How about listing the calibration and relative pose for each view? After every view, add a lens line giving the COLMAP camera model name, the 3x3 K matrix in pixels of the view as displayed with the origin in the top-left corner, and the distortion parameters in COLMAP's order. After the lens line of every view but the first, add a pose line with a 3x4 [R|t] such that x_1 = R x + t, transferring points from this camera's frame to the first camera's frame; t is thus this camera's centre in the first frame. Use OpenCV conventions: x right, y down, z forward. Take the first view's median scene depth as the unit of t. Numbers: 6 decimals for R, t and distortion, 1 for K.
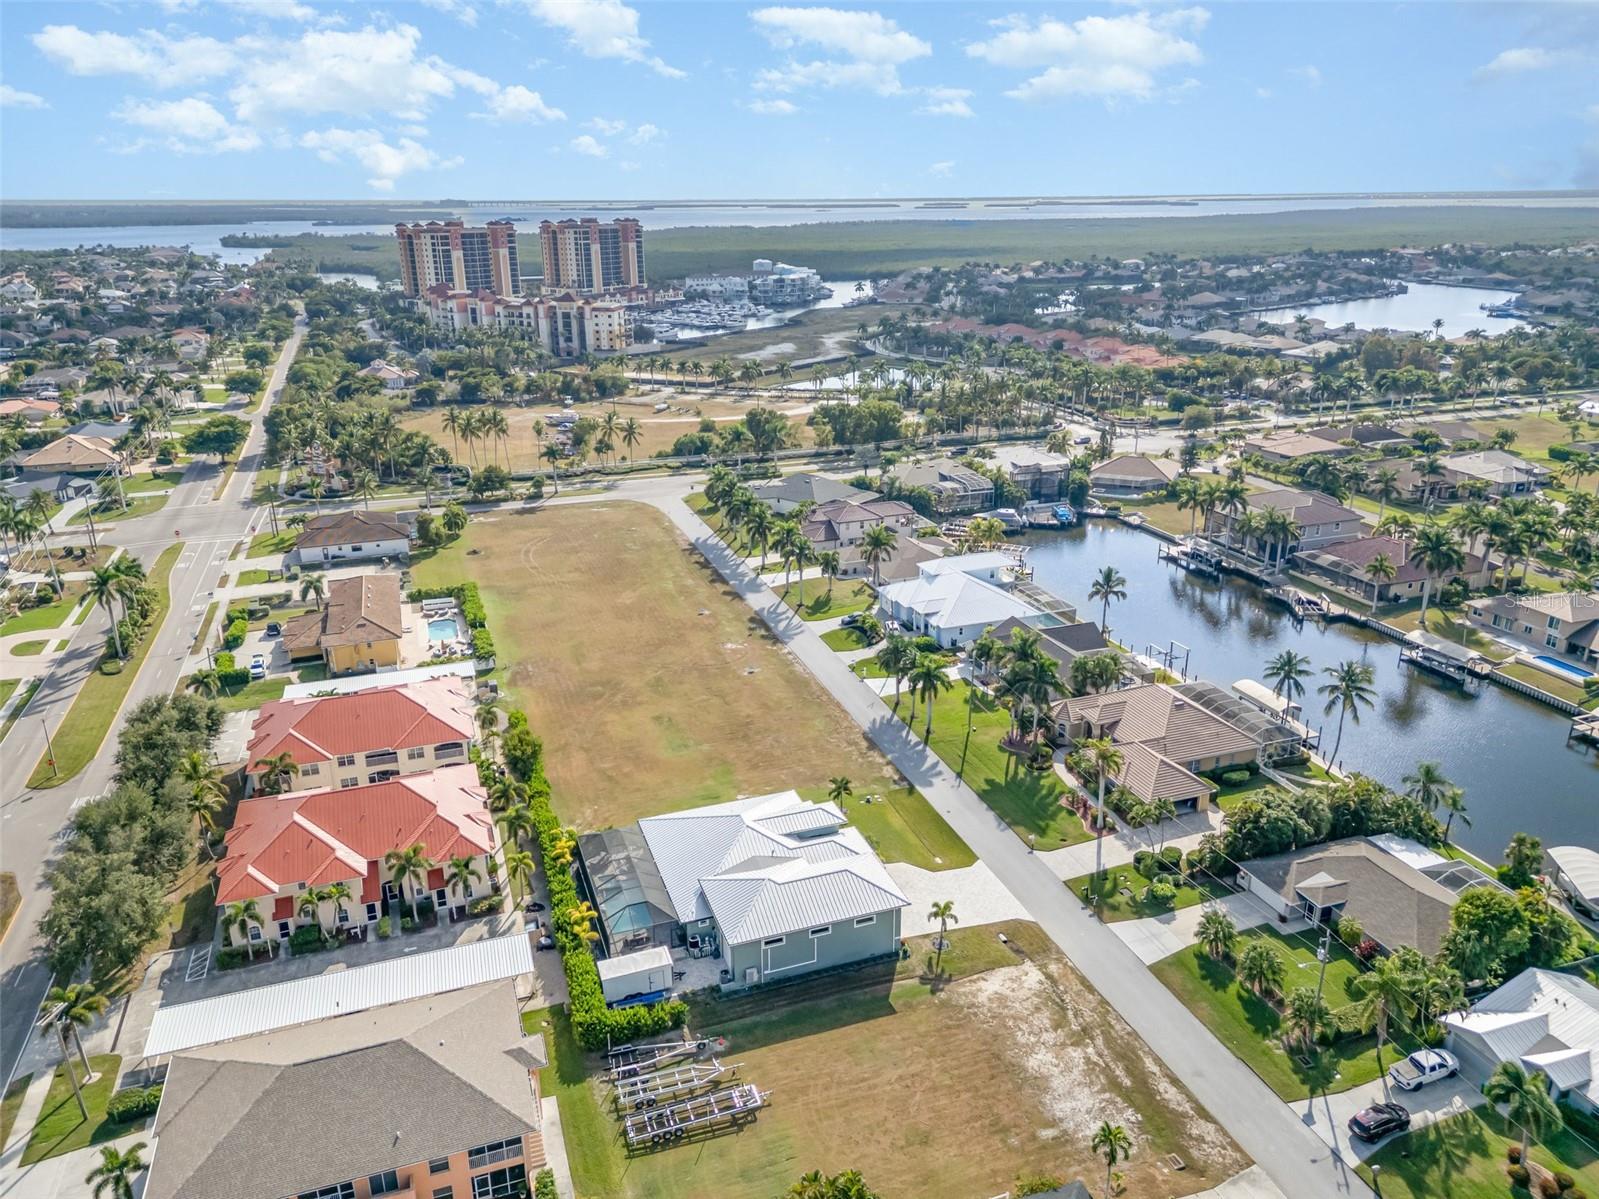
lens RADIAL K [[1126.2, 0, 799.5], [0, 1126.2, 599.5], [0, 0, 1]] dist [0.088682, -0.096189]
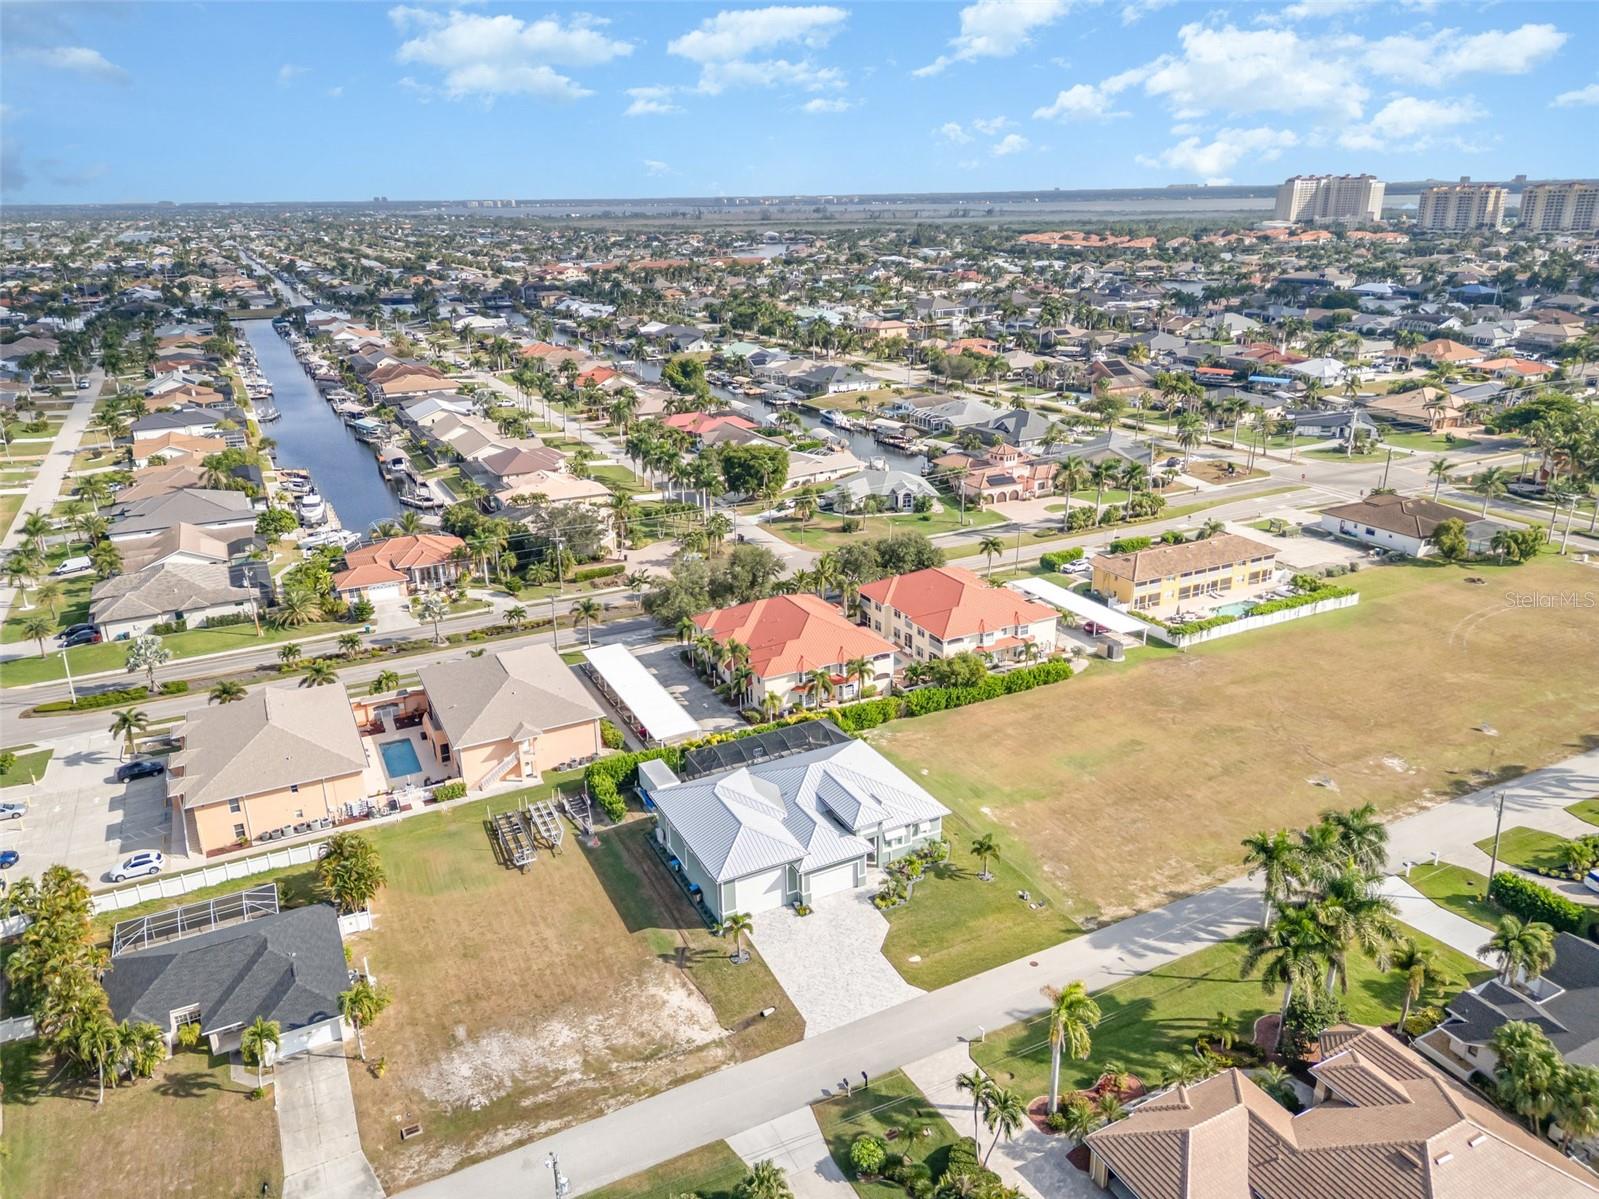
lens RADIAL K [[1126.2, 0, 799.5], [0, 1126.2, 599.5], [0, 0, 1]] dist [0.088682, -0.096189]
pose [[0.122040, 0.339791, -0.932550, 0.795172], [-0.320811, 0.902642, 0.286910, -0.206764], [0.939248, 0.264158, 0.219167, 0.701361]]
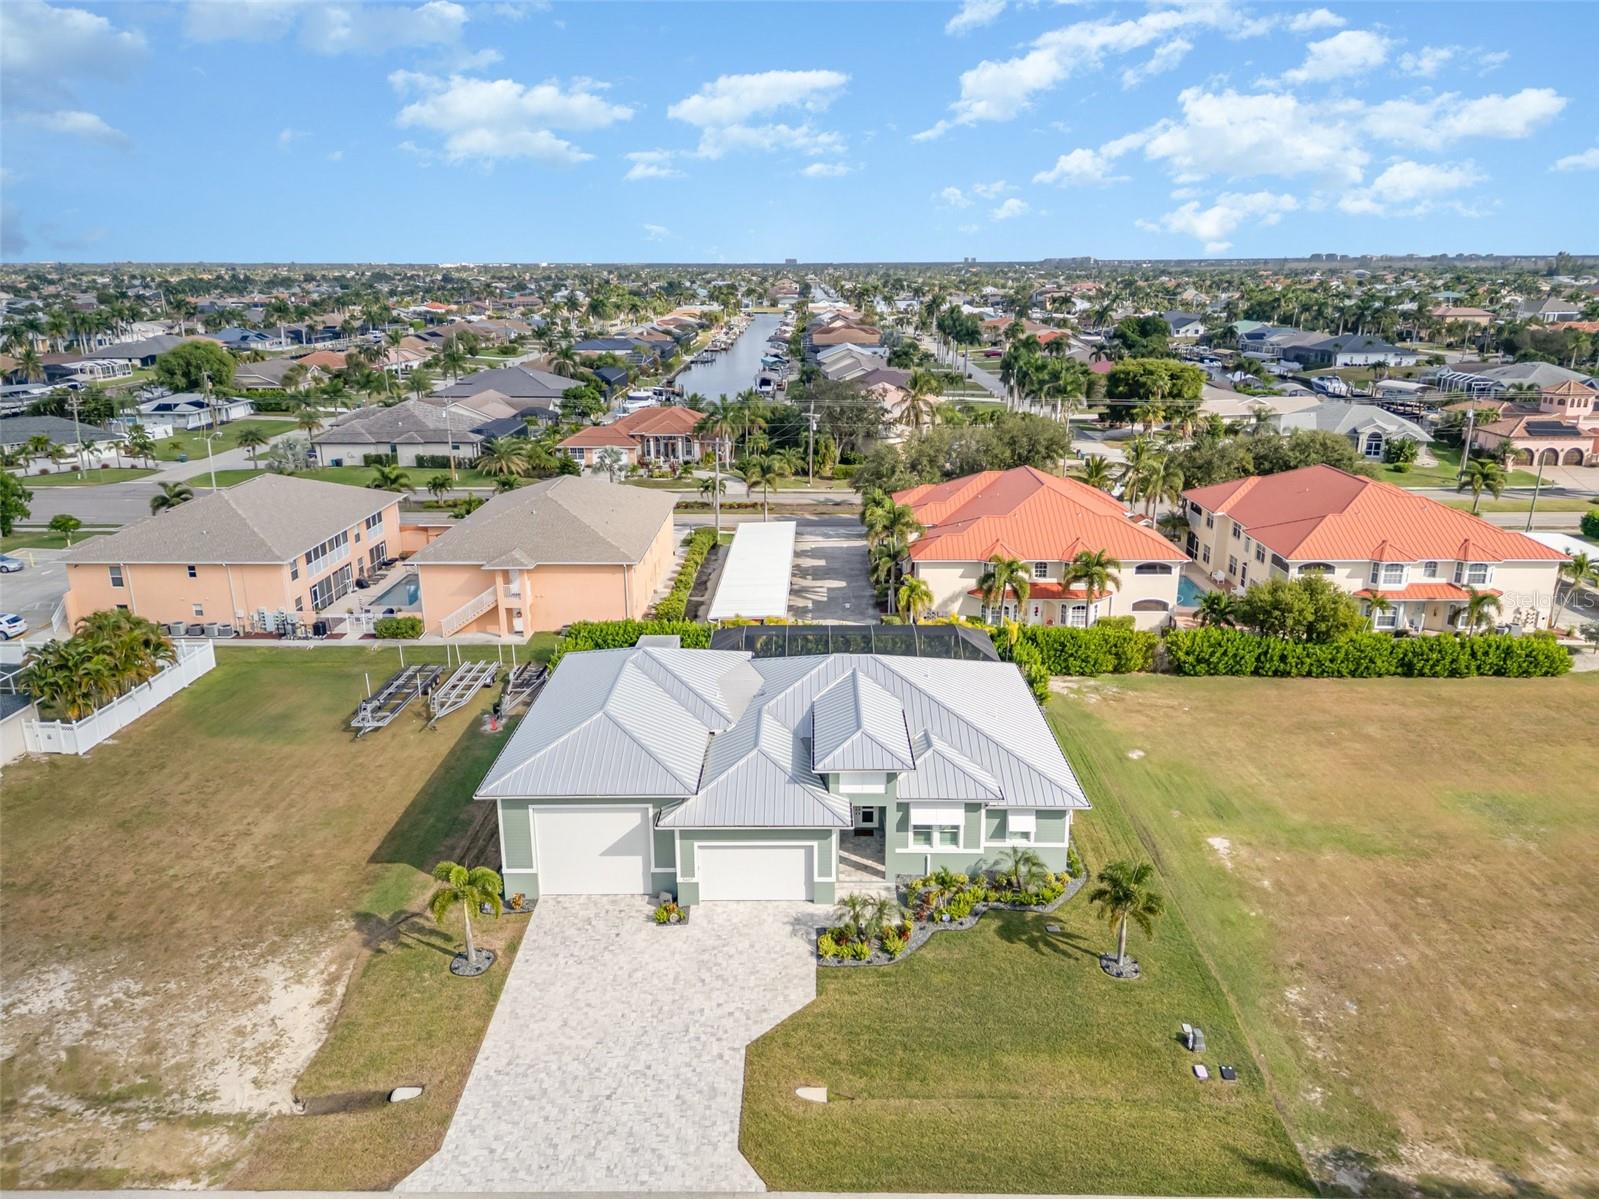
lens RADIAL K [[1126.2, 0, 799.5], [0, 1126.2, 599.5], [0, 0, 1]] dist [0.088682, -0.096189]
pose [[-0.353491, 0.271428, -0.895193, 0.382125], [-0.312453, 0.867755, 0.386489, -0.010673], [0.881713, 0.416326, -0.221935, 1.039335]]
